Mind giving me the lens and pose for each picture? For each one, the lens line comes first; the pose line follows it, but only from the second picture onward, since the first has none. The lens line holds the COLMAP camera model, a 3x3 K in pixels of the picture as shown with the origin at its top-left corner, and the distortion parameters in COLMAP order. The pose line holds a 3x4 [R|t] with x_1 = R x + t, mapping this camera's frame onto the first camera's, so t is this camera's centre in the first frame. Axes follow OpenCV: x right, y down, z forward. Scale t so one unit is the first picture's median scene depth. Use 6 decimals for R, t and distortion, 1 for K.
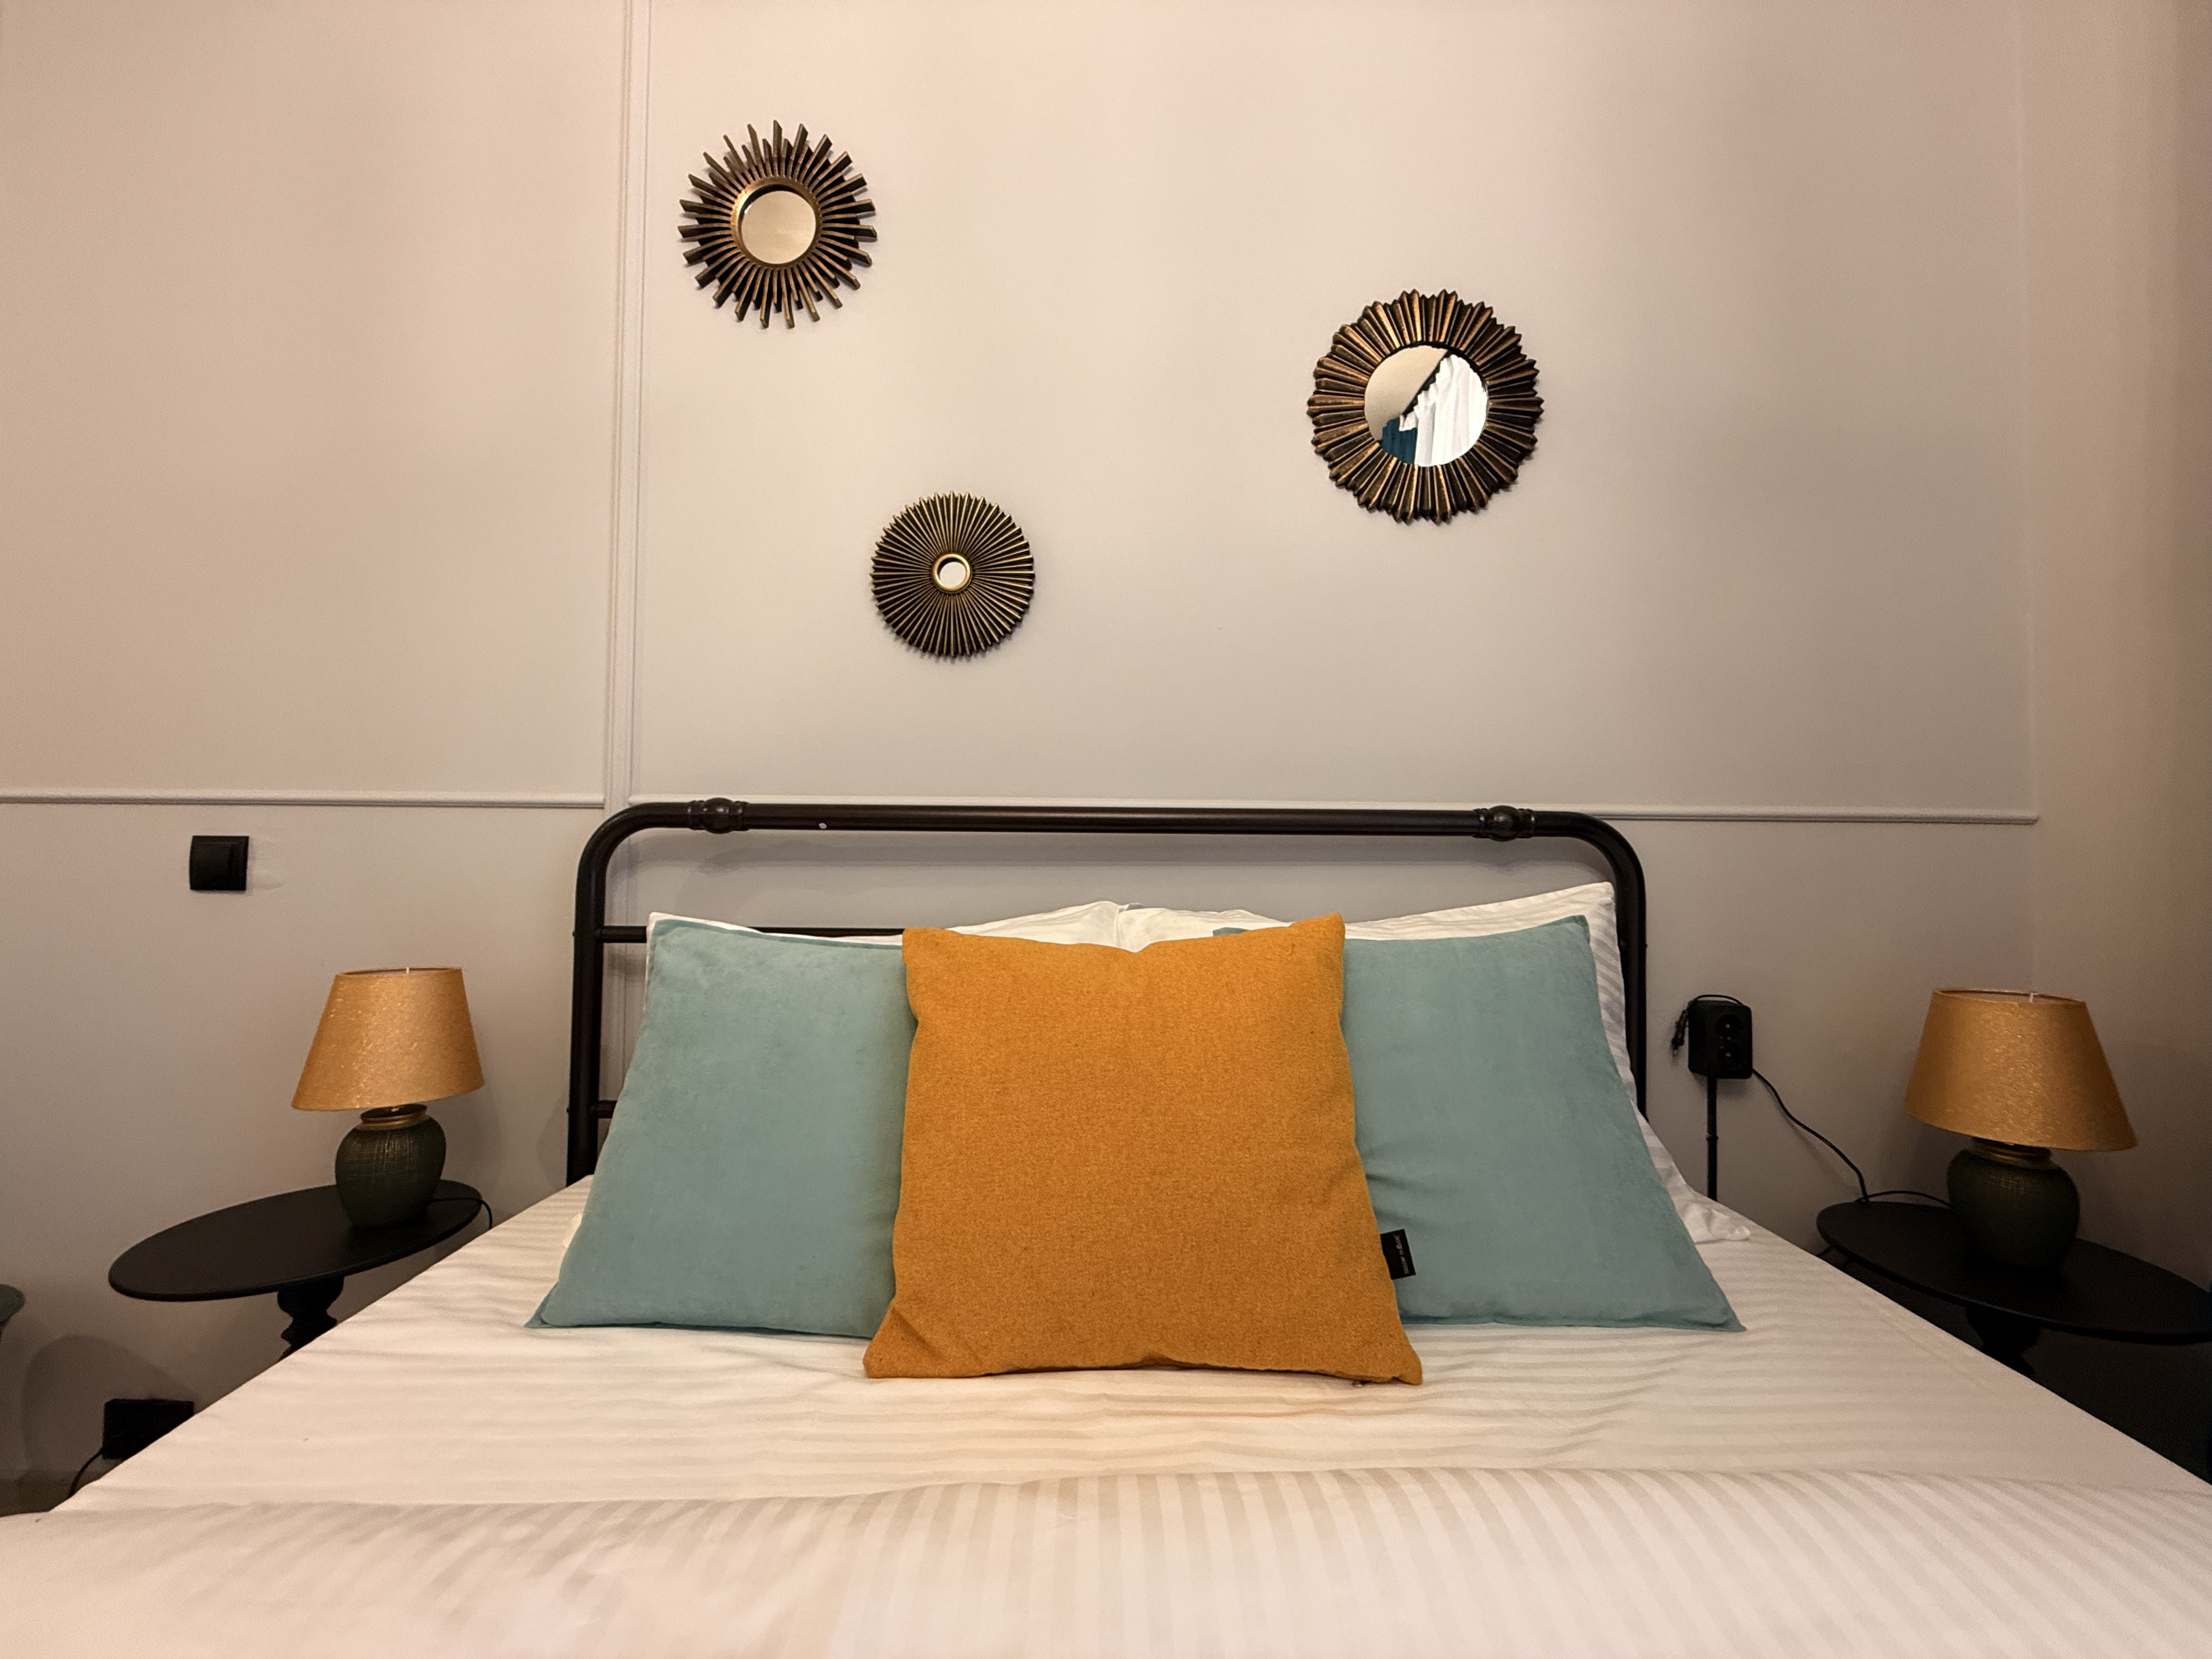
lens RADIAL K [[883.4, 0, 1097.7], [0, 883.4, 826.6], [0, 0, 1]] dist [0.000156, 0.000341]
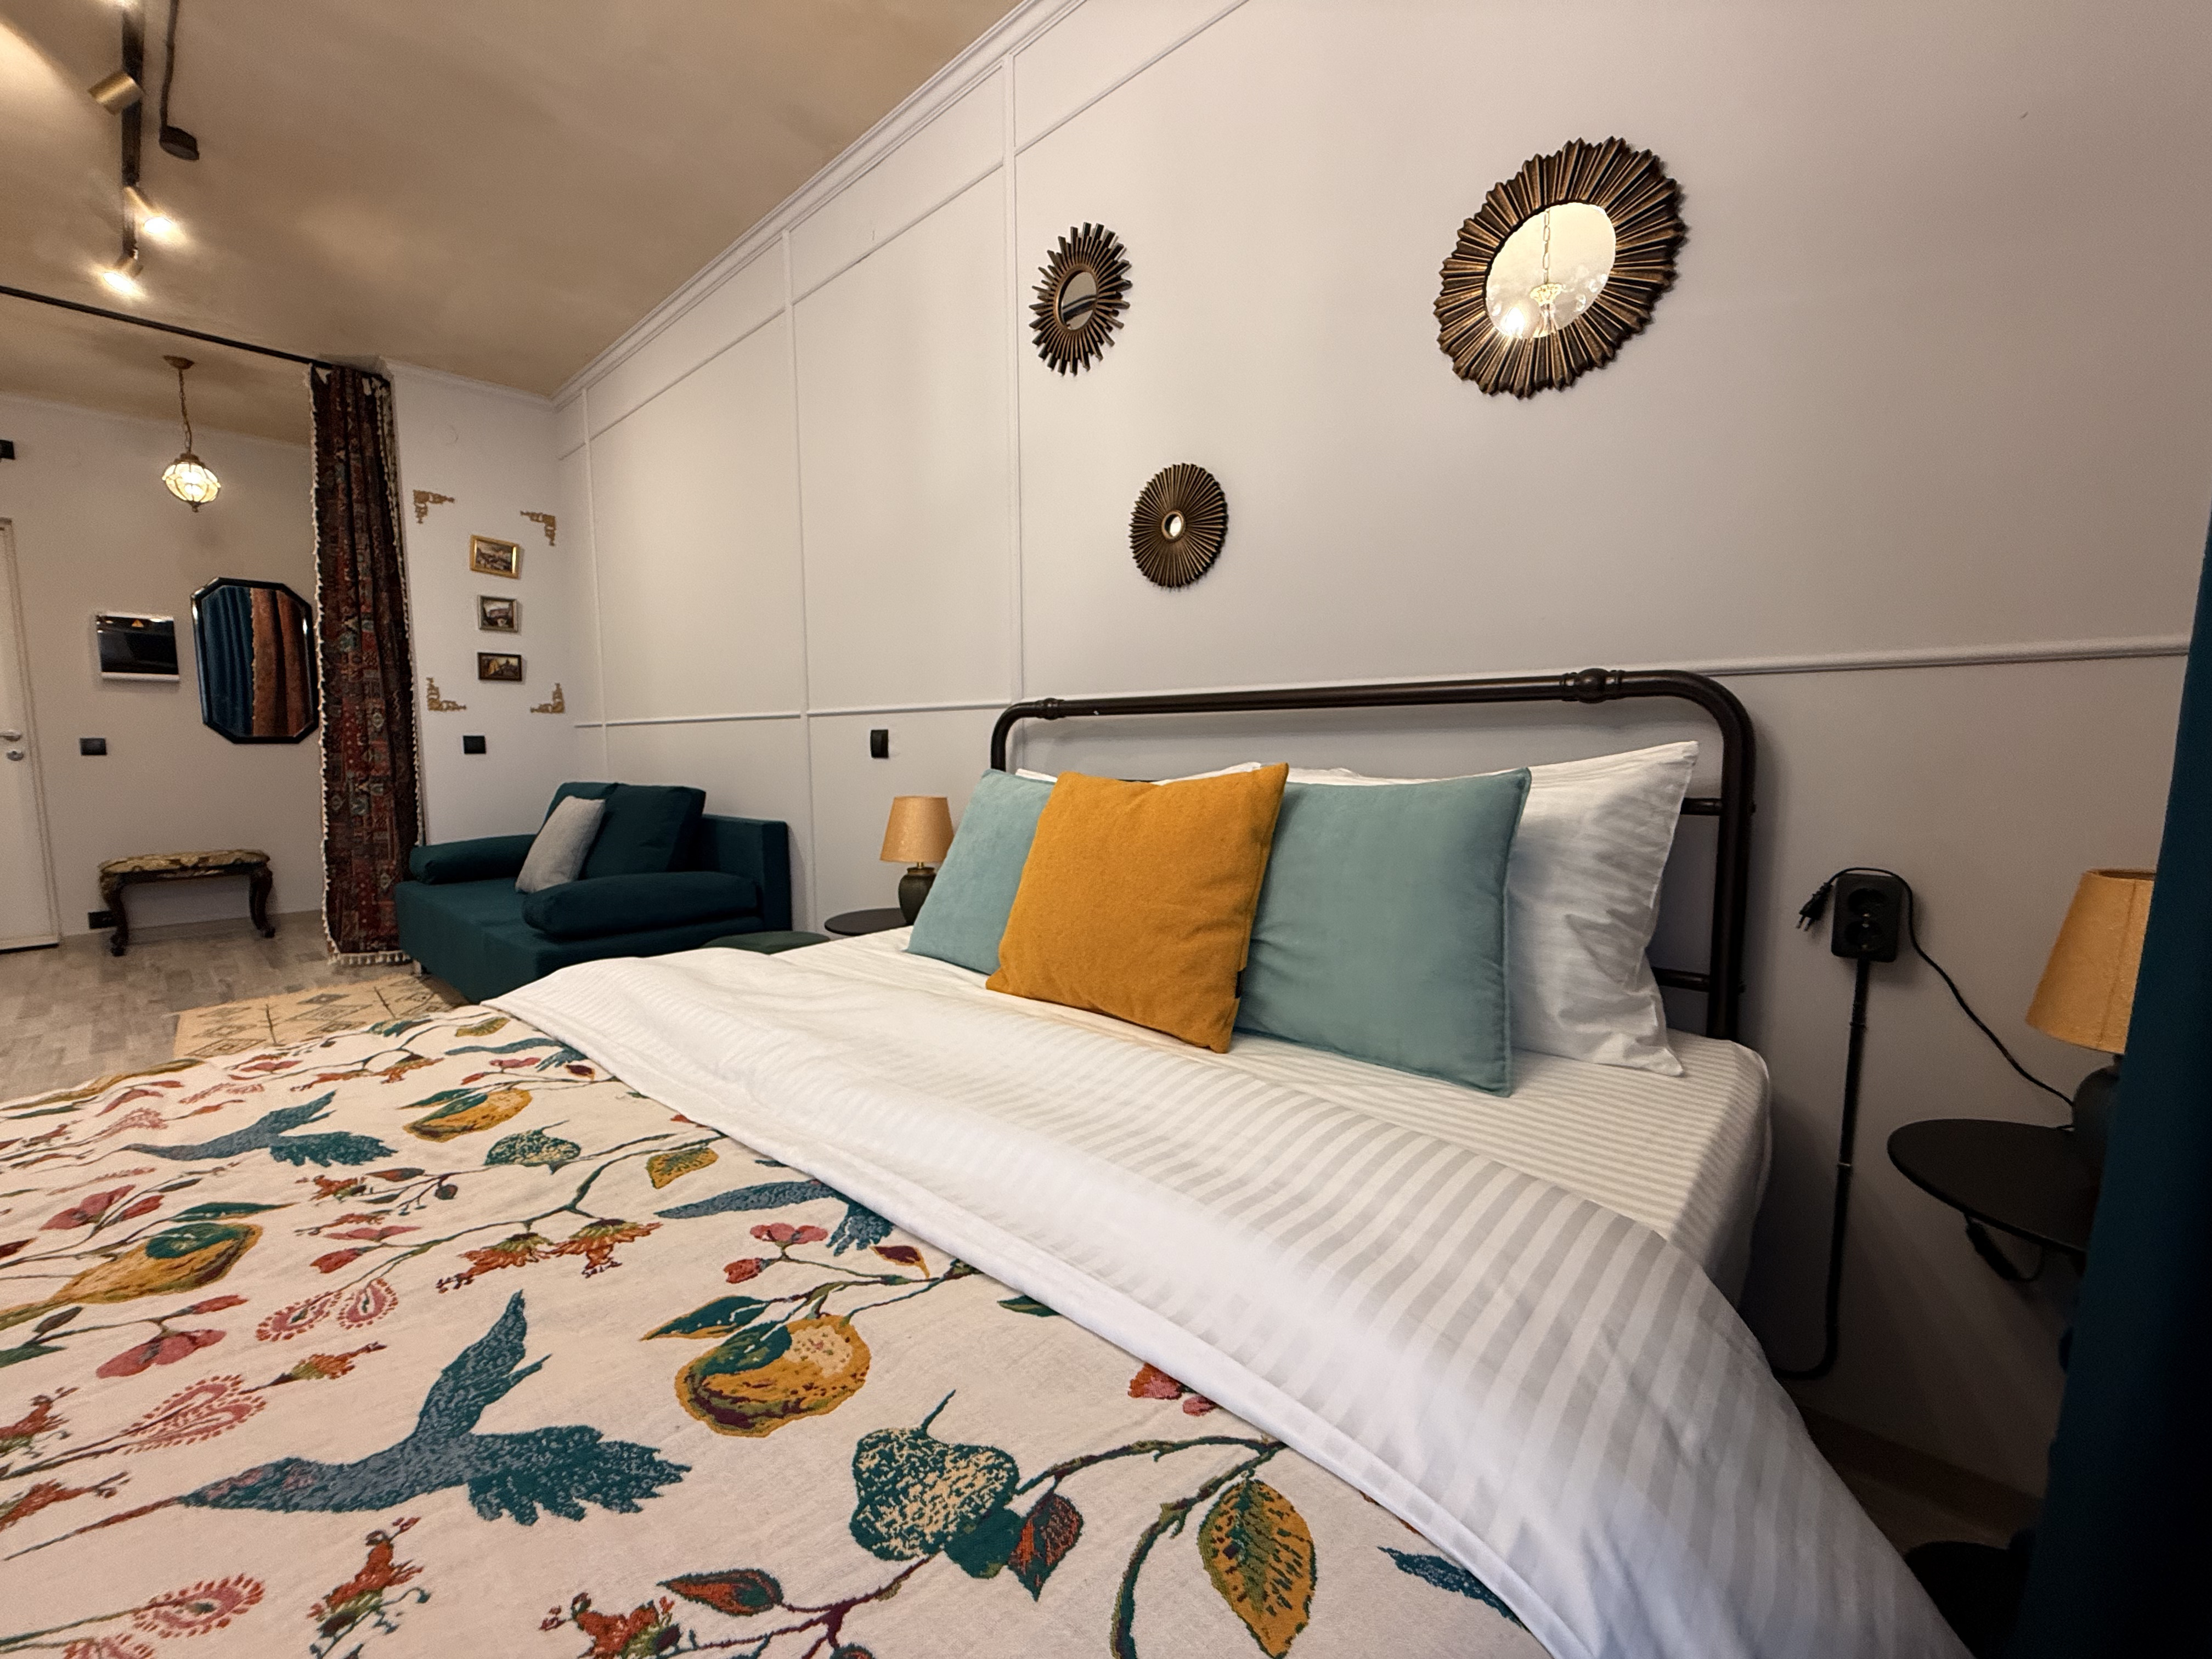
lens RADIAL K [[883.4, 0, 1105.4], [0, 883.4, 830.0], [0, 0, 1]] dist [0.000156, 0.000341]
pose [[0.751790, 0.049918, -0.657510, 0.699772], [0.030050, 0.993501, 0.109785, 0.031929], [0.658717, -0.102293, 0.745404, -0.153464]]
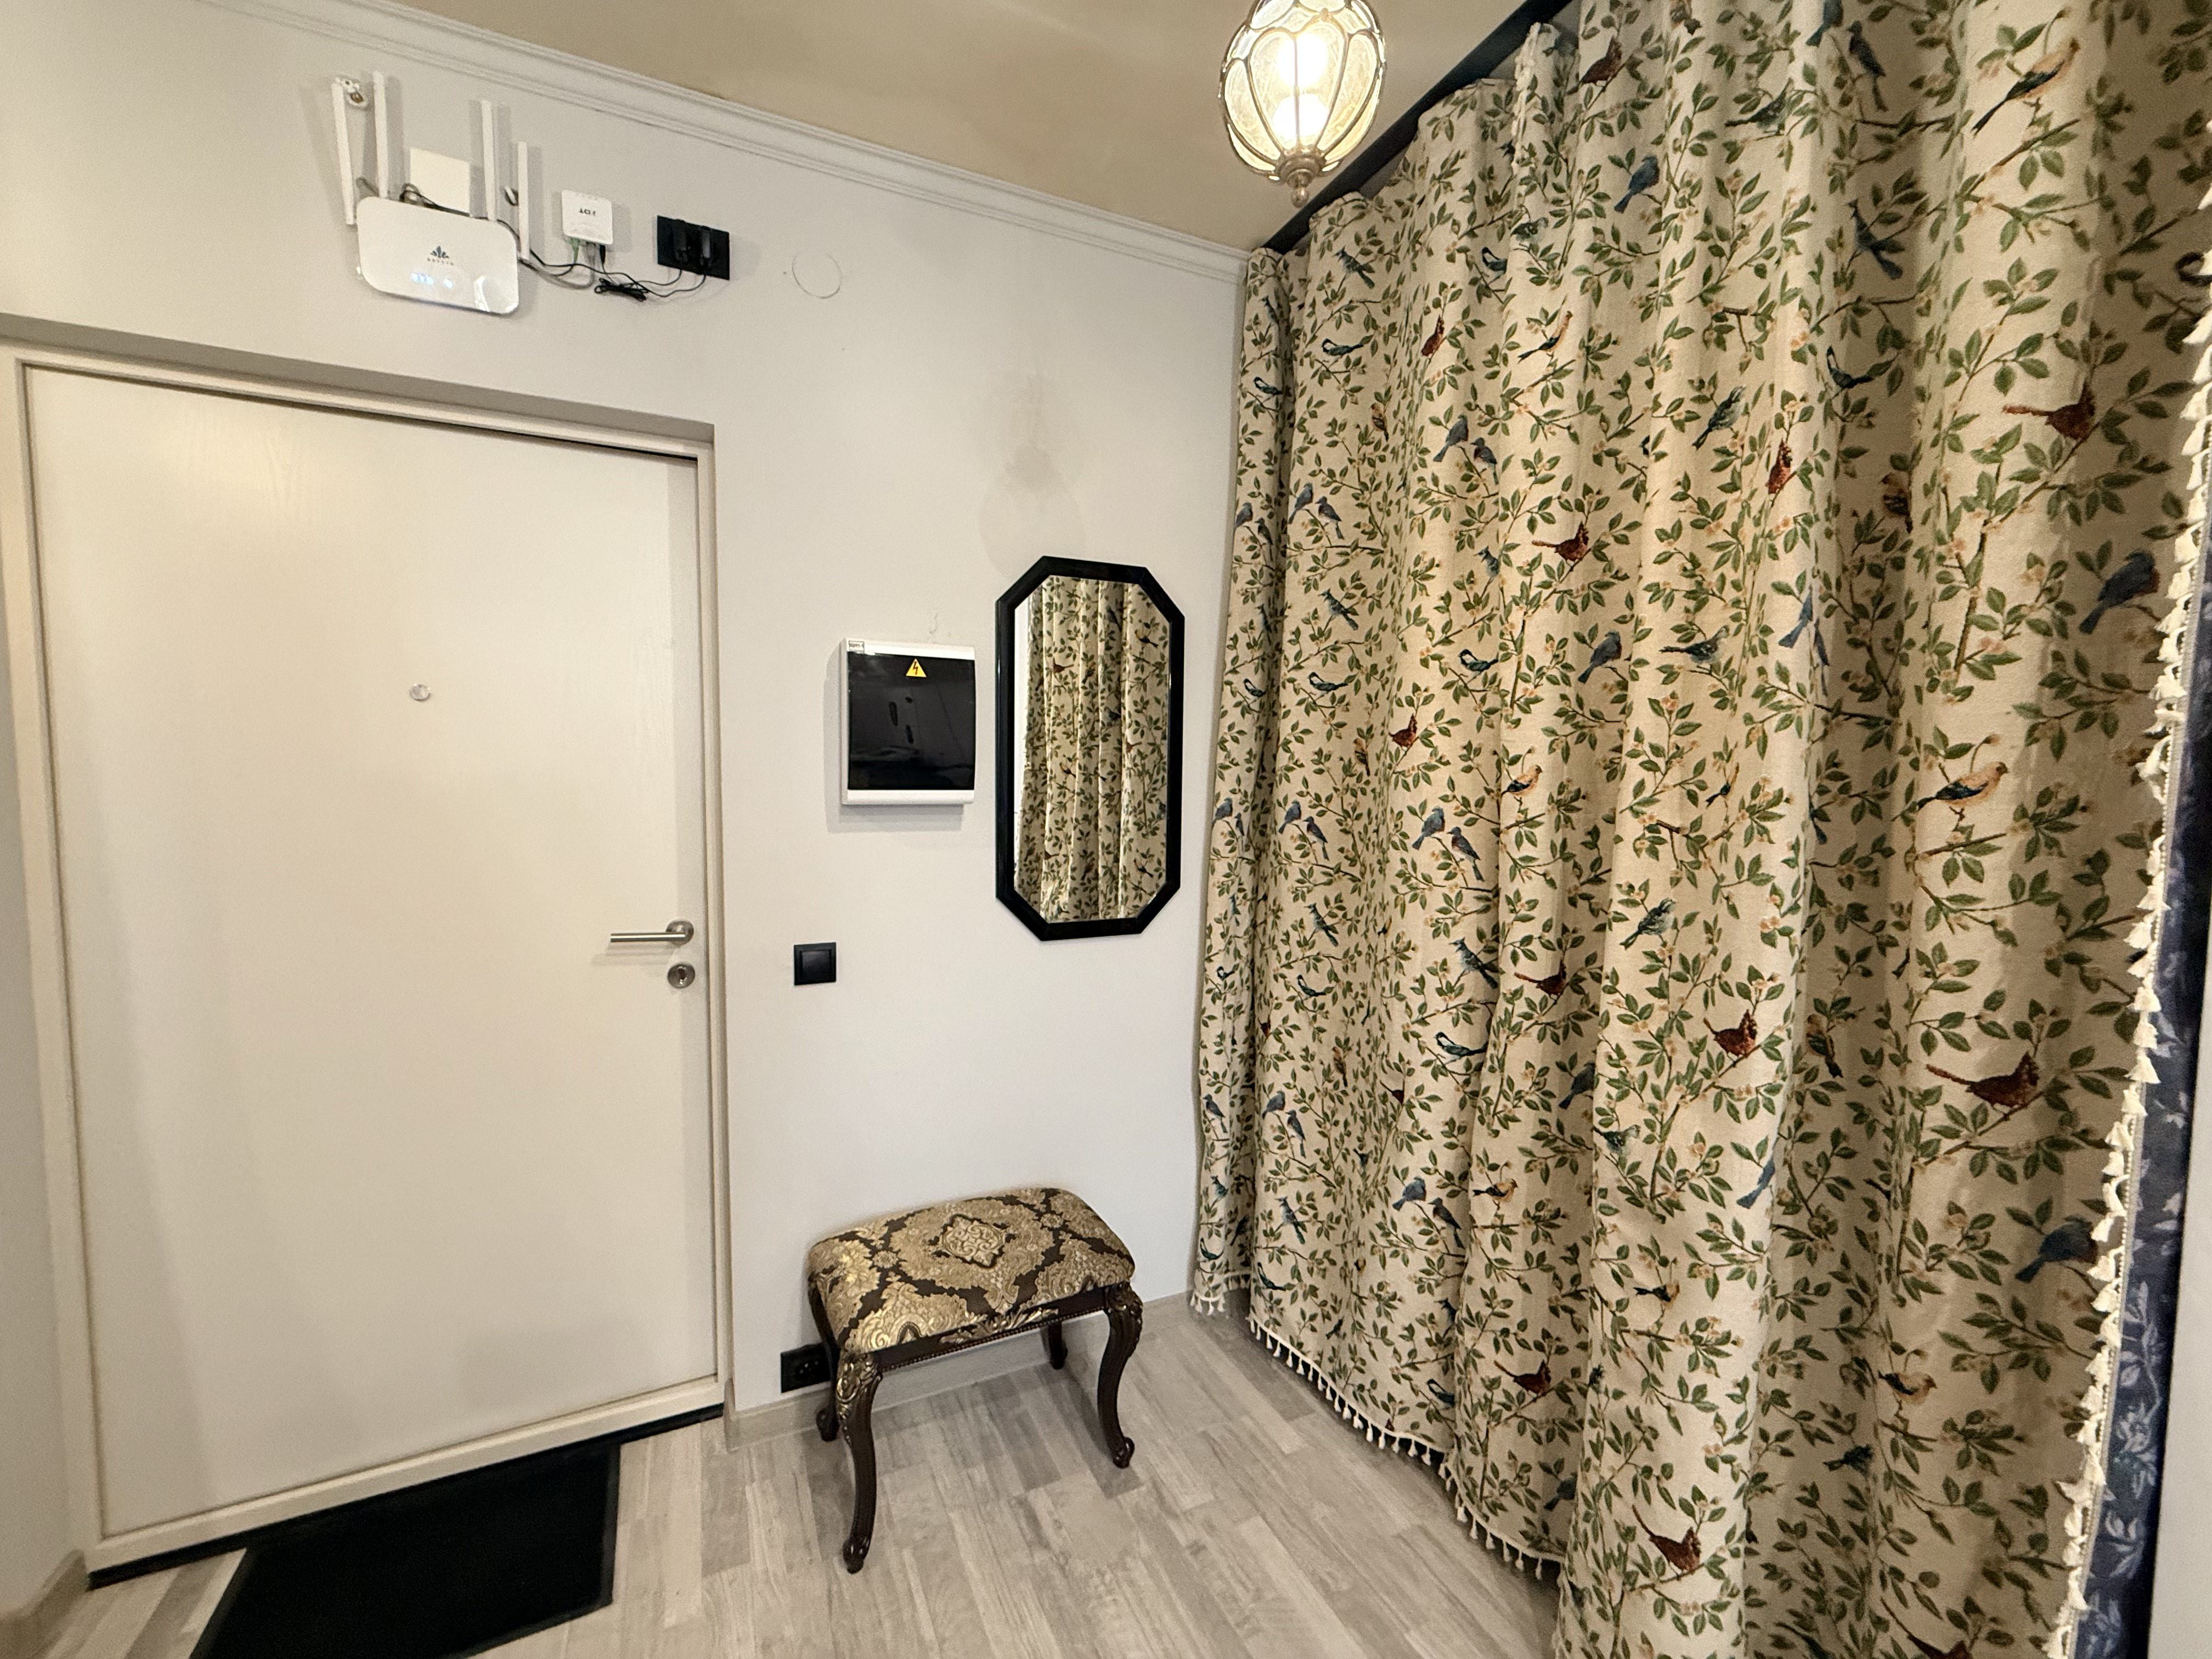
lens RADIAL K [[883.4, 0, 1103.6], [0, 883.4, 835.6], [0, 0, 1]] dist [0.000156, 0.000341]
pose [[0.432803, 0.054265, -0.899854, -2.917668], [0.019850, 0.997371, 0.069693, -0.317986], [0.901270, -0.048025, 0.430588, -0.331070]]
